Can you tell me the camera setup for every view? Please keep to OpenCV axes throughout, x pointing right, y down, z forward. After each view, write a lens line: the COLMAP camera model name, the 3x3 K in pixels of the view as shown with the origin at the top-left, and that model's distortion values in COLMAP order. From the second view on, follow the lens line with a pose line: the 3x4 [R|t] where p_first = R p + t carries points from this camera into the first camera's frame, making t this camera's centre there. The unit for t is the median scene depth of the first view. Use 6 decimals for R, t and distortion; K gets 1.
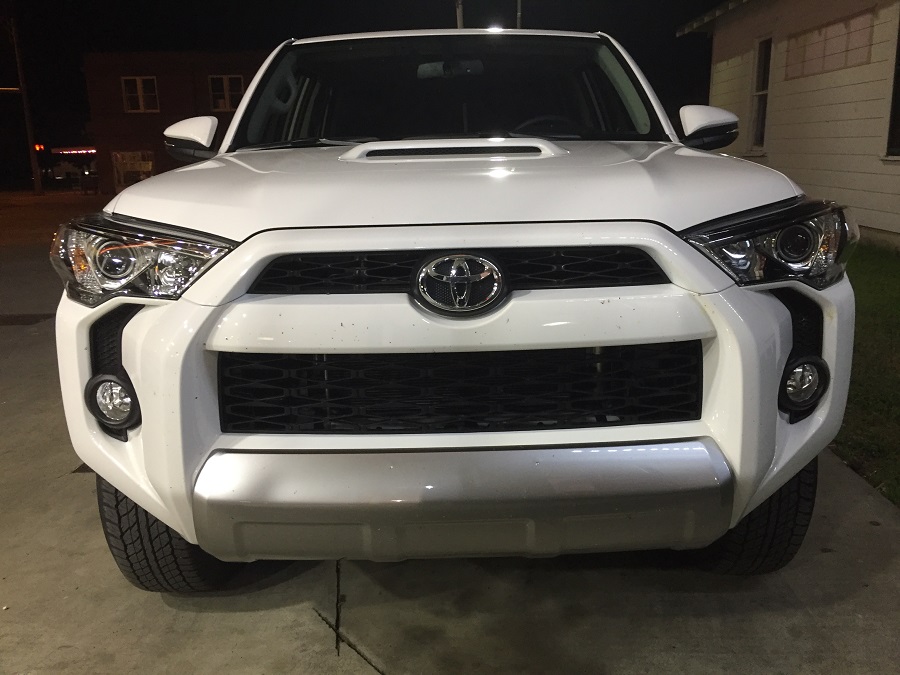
lens RADIAL K [[775.4, 0, 450.0], [0, 775.4, 337.5], [0, 0, 1]] dist [0.067766, -0.111433]
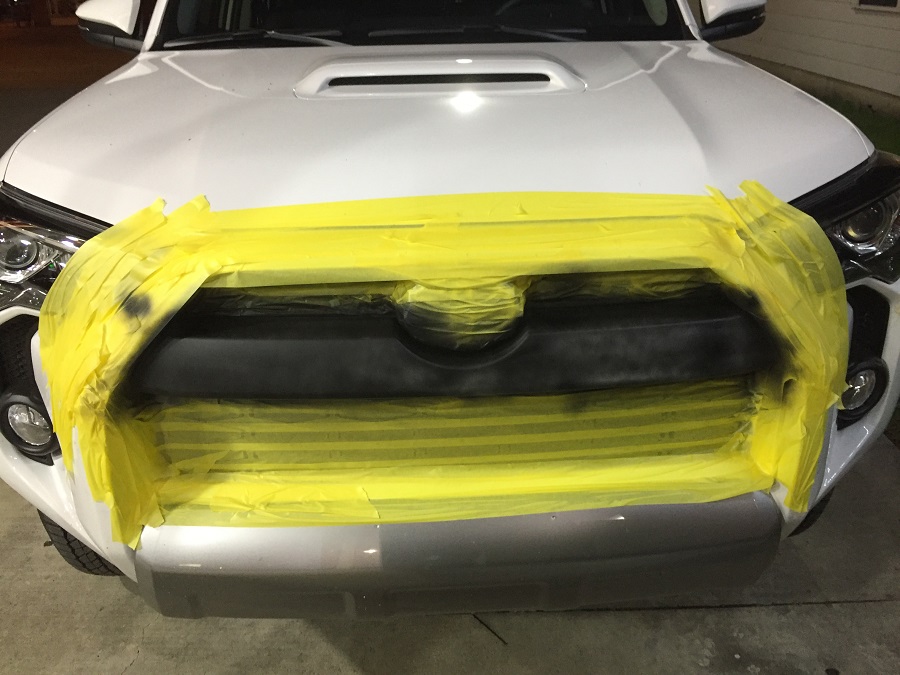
lens RADIAL K [[775.4, 0, 450.0], [0, 775.4, 337.5], [0, 0, 1]] dist [0.067766, -0.111433]
pose [[0.998864, -0.013278, 0.045775, -0.028702], [0.003613, 0.978742, 0.205065, -0.167963], [-0.047525, -0.204667, 0.977677, 0.196765]]
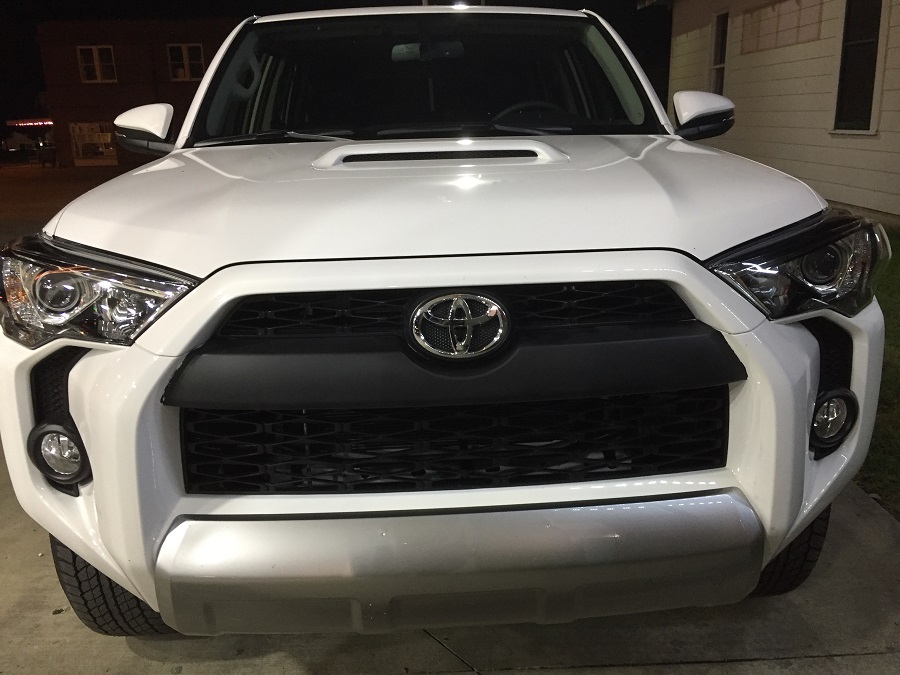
lens RADIAL K [[775.4, 0, 450.0], [0, 775.4, 337.5], [0, 0, 1]] dist [0.067766, -0.111433]
pose [[0.999021, -0.014396, 0.041826, -0.028674], [0.012570, 0.998971, 0.043587, -0.079558], [-0.042411, -0.043018, 0.998174, 0.108604]]
